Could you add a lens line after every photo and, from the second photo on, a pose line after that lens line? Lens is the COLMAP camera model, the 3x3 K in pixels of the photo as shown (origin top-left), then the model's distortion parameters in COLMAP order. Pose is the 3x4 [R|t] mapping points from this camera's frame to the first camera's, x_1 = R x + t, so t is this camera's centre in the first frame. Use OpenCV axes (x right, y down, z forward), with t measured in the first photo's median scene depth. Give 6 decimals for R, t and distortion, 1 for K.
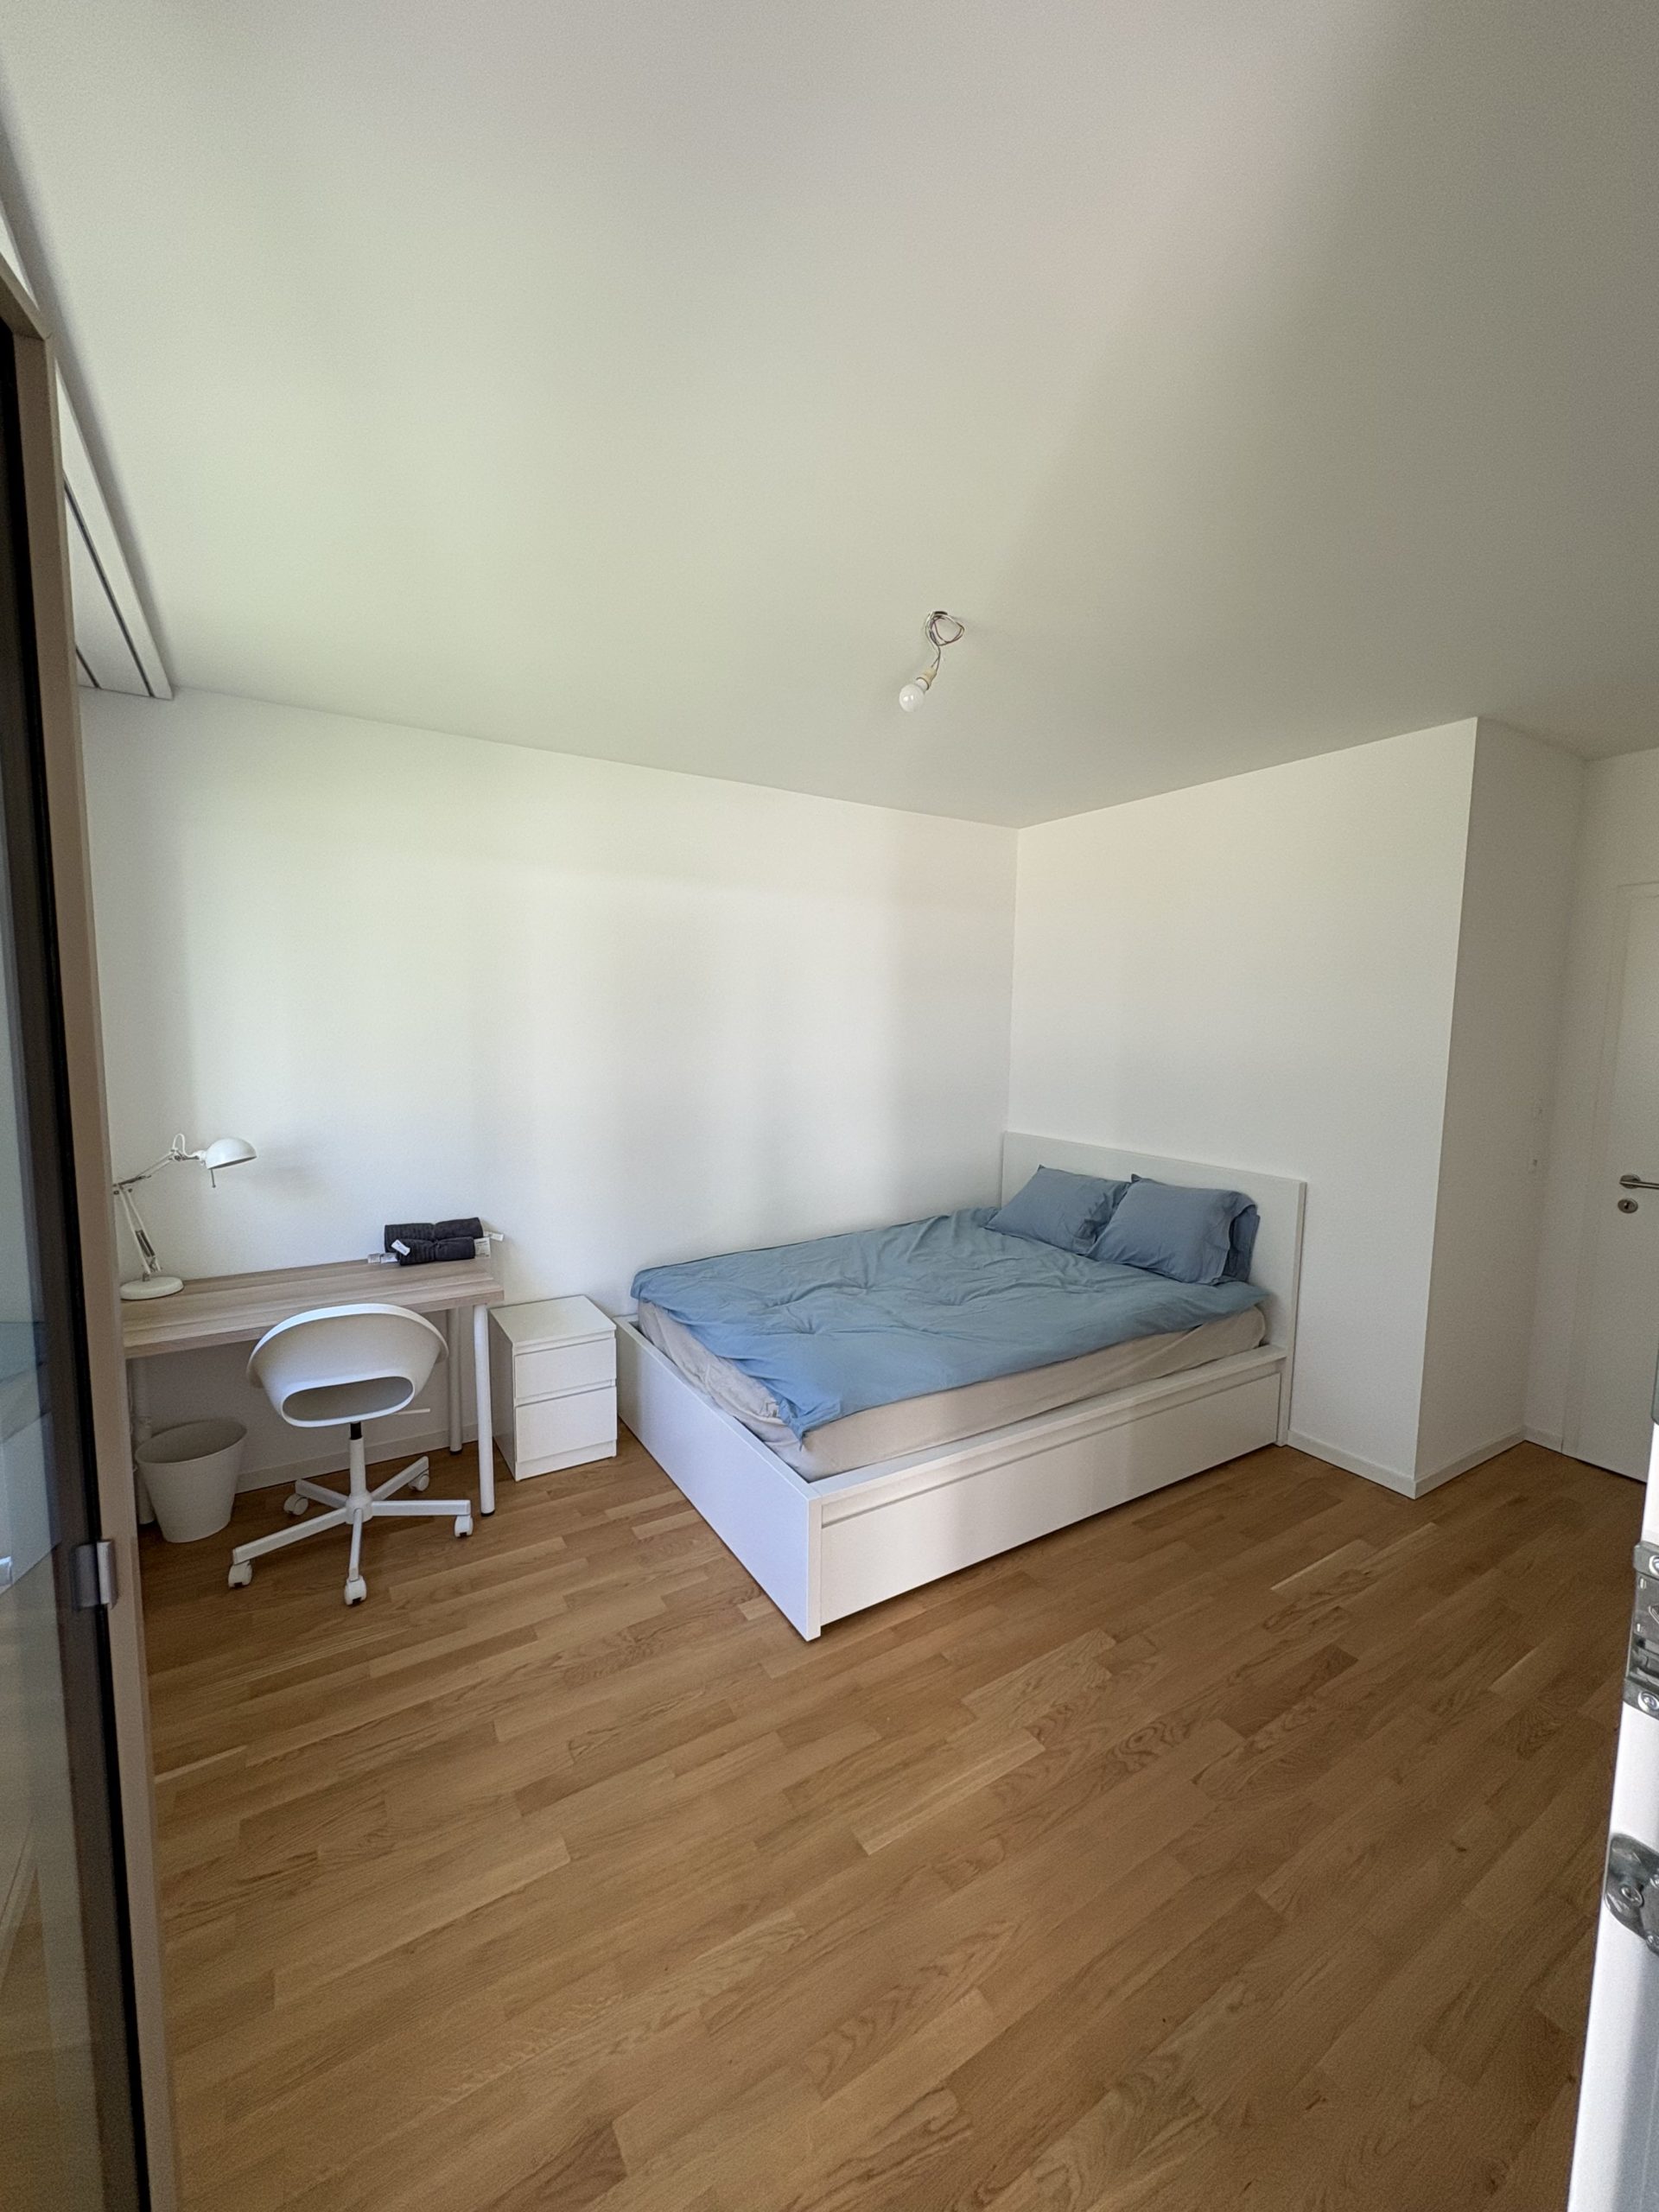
lens RADIAL K [[880.4, 0, 826.9], [0, 880.4, 1106.2], [0, 0, 1]] dist [0.000646, -0.000384]
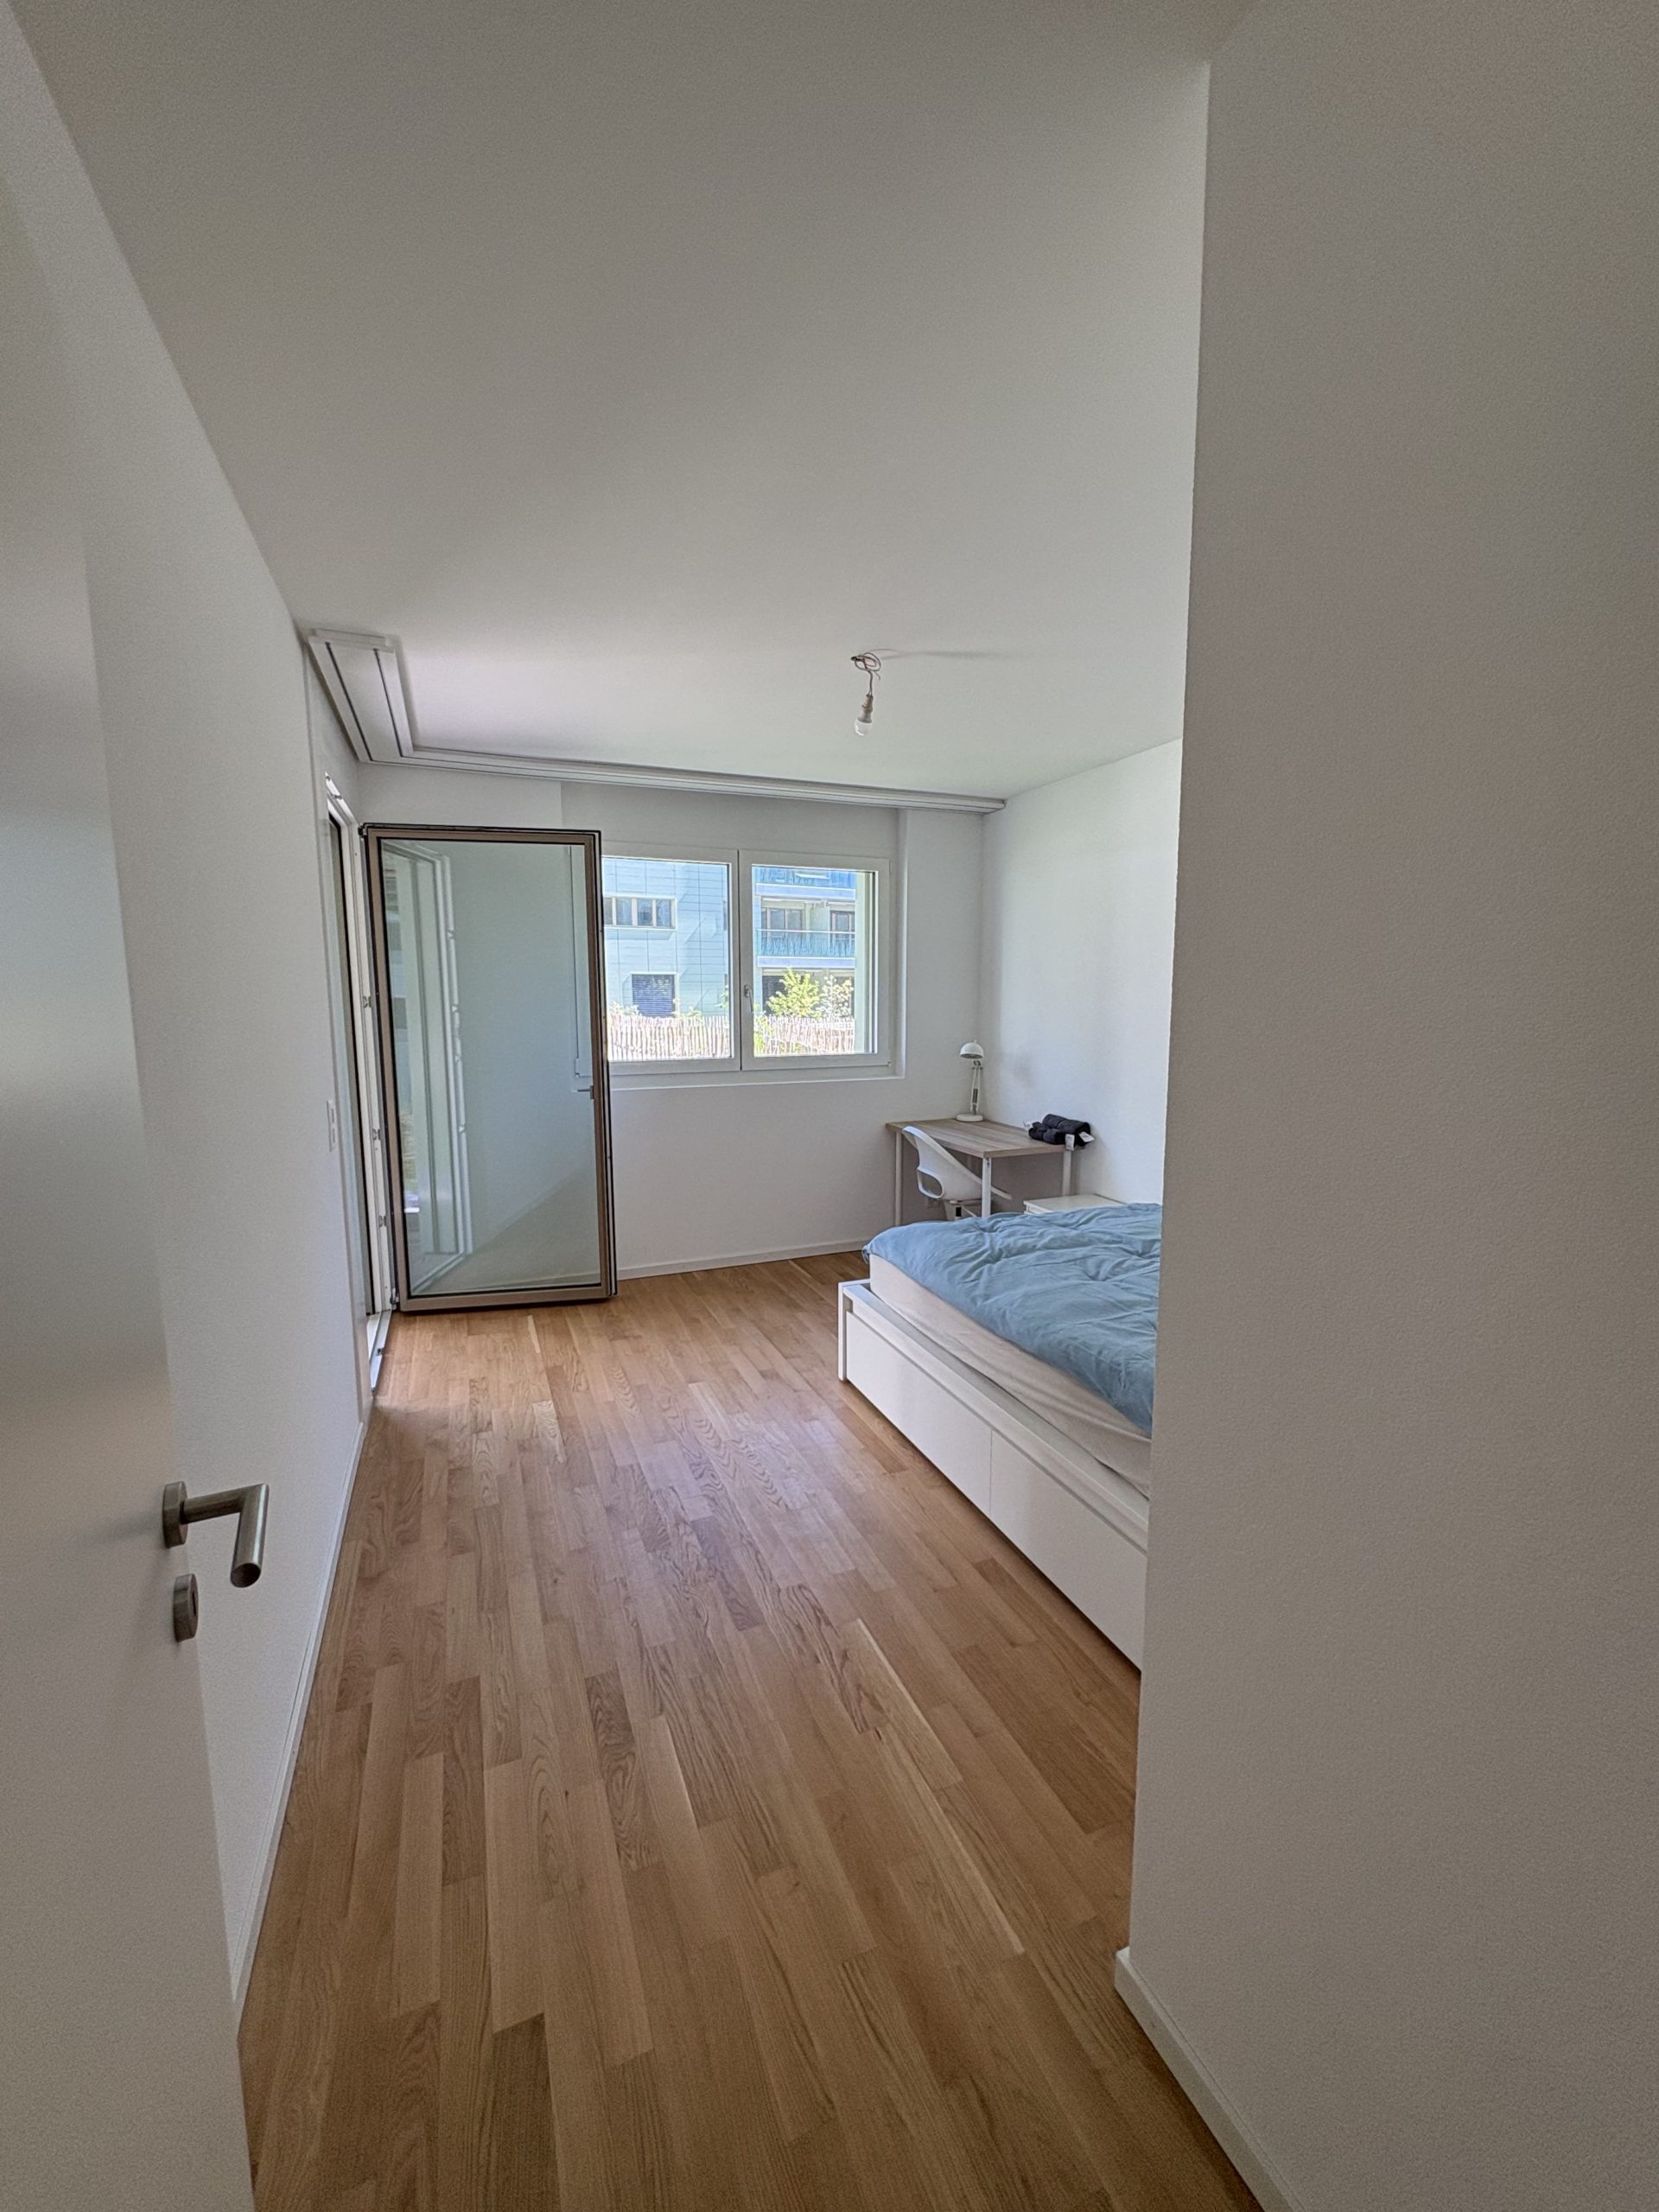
lens RADIAL K [[880.4, 0, 832.7], [0, 880.4, 1106.9], [0, 0, 1]] dist [0.000646, -0.000384]
pose [[-0.150049, 0.117376, -0.981686, 1.632313], [-0.098649, 0.986195, 0.132993, -0.063561], [0.983745, 0.116798, -0.136399, 1.313127]]
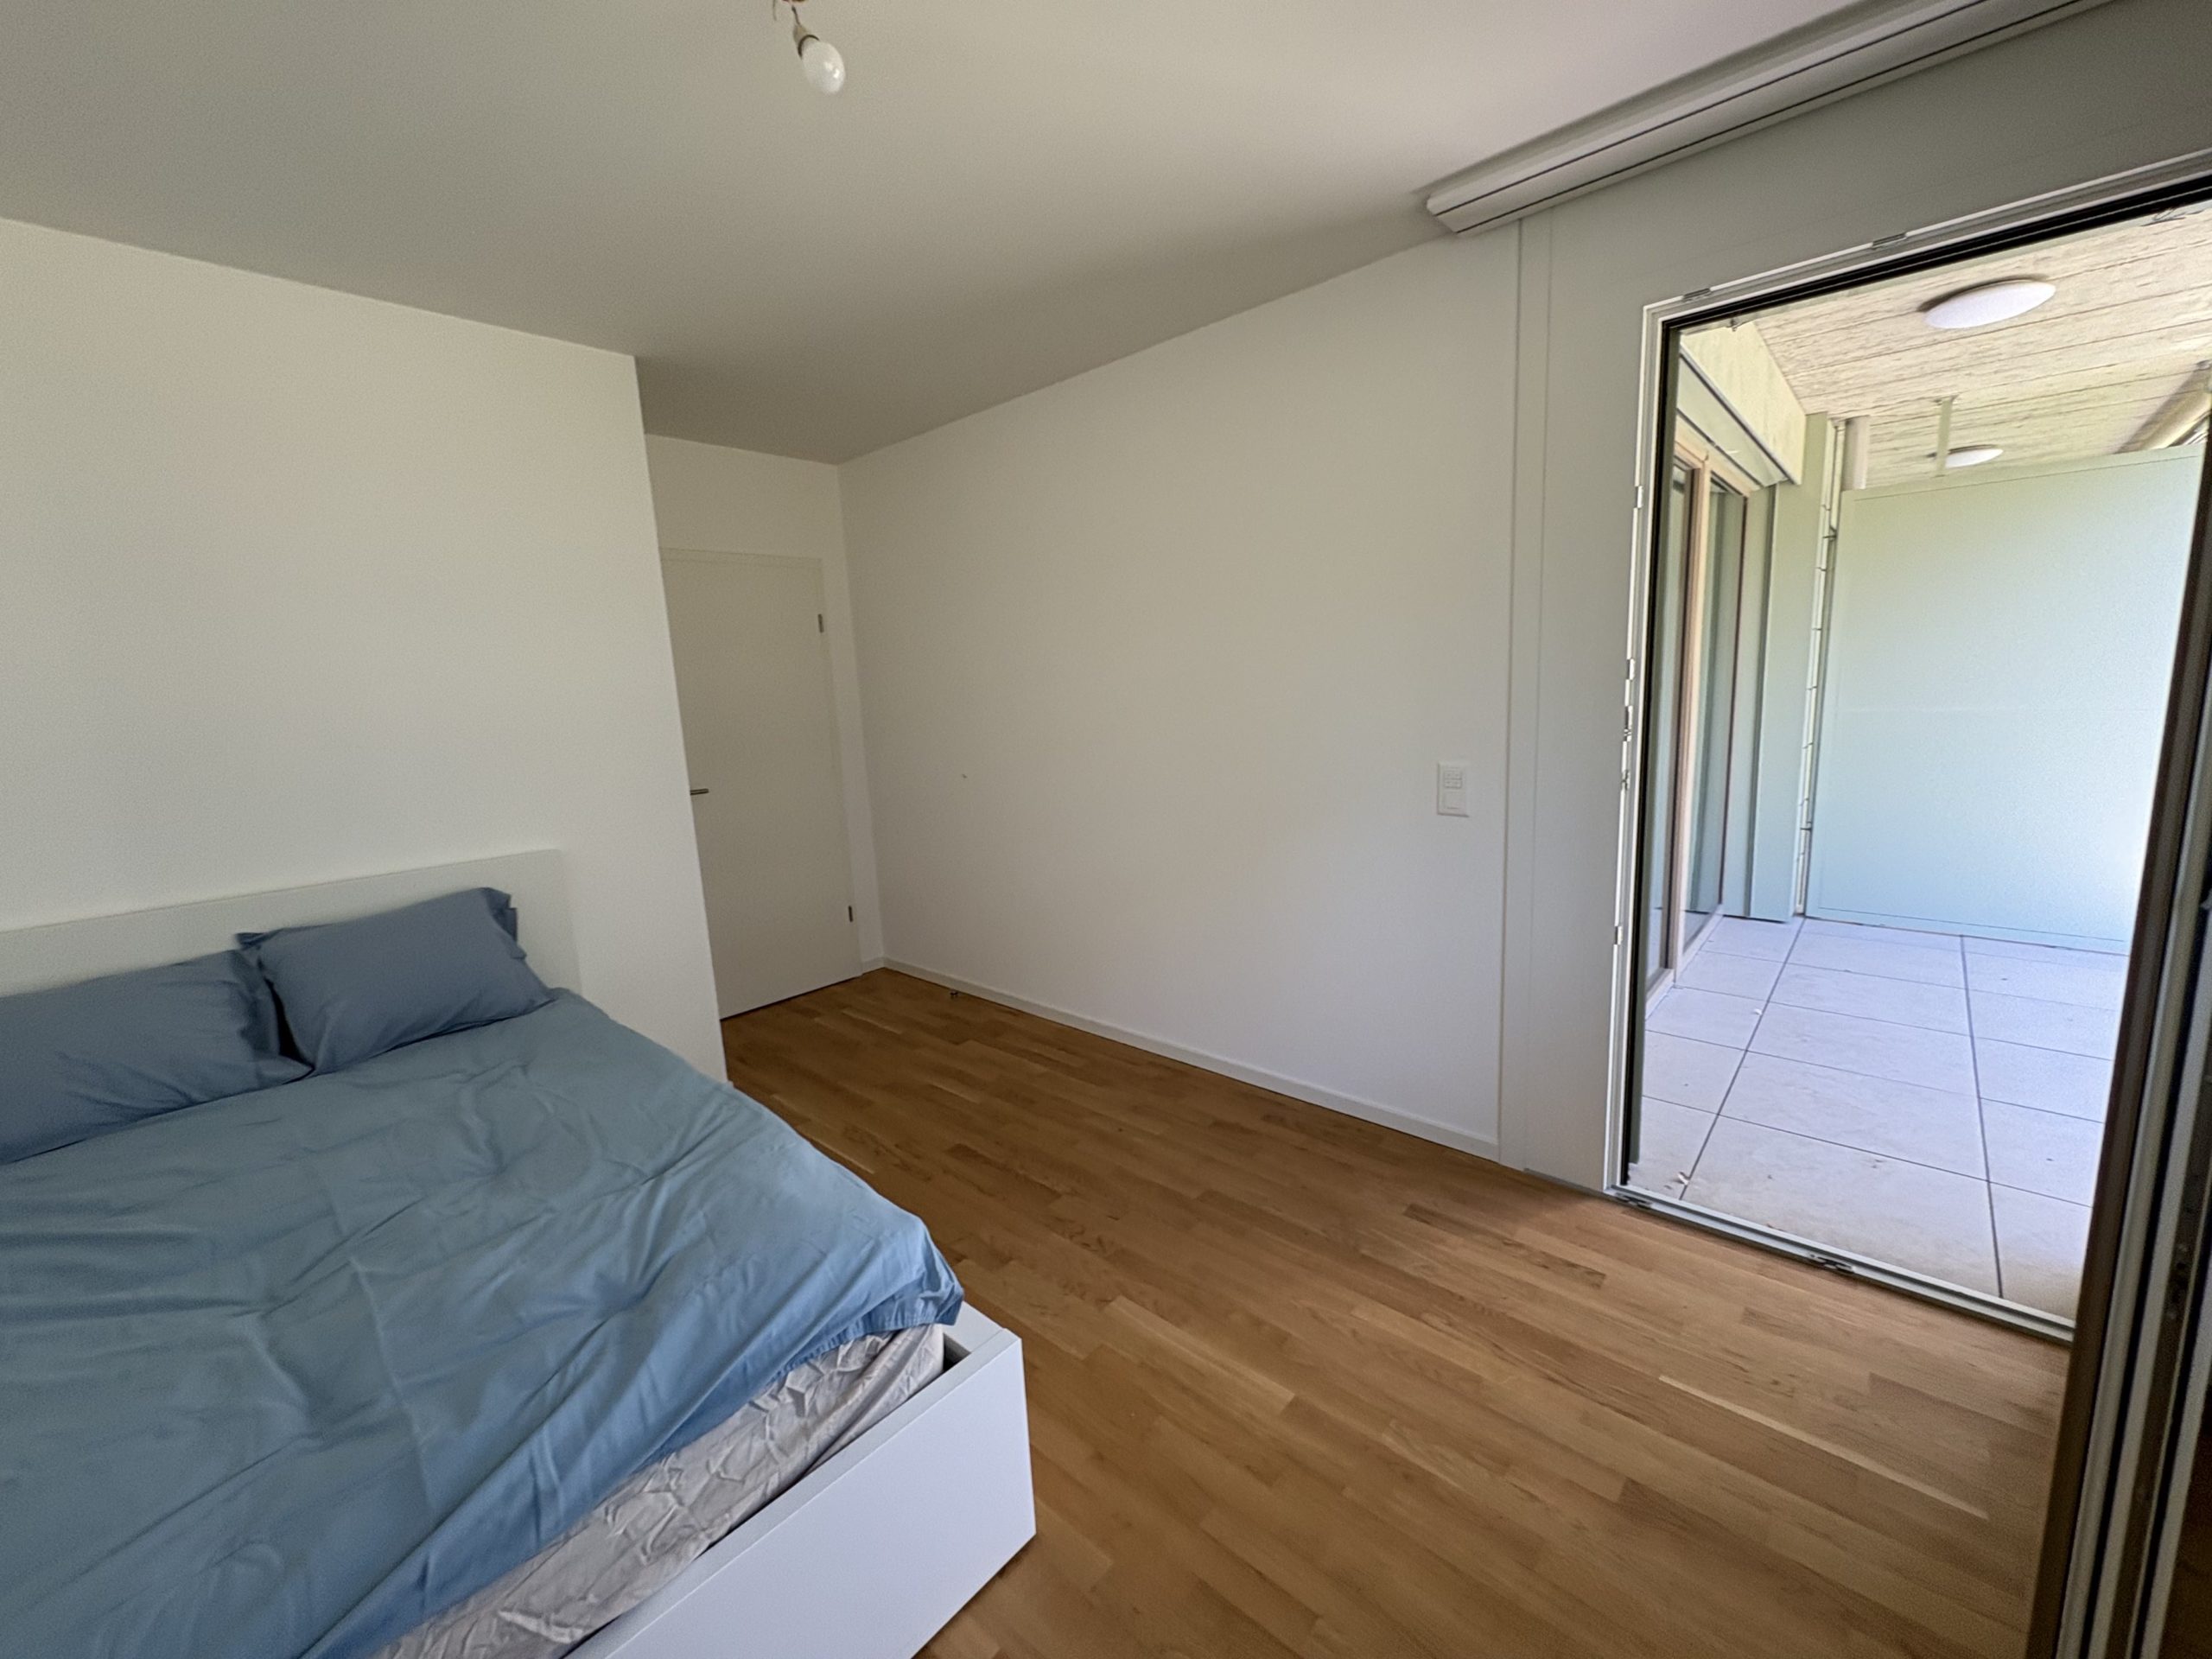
lens RADIAL K [[880.4, 0, 1108.2], [0, 880.4, 831.1], [0, 0, 1]] dist [0.000646, -0.000384]
pose [[-0.280785, -0.158433, 0.946604, -0.678444], [0.141112, 0.968748, 0.203996, -0.048750], [-0.949340, 0.190856, -0.249653, 1.164288]]
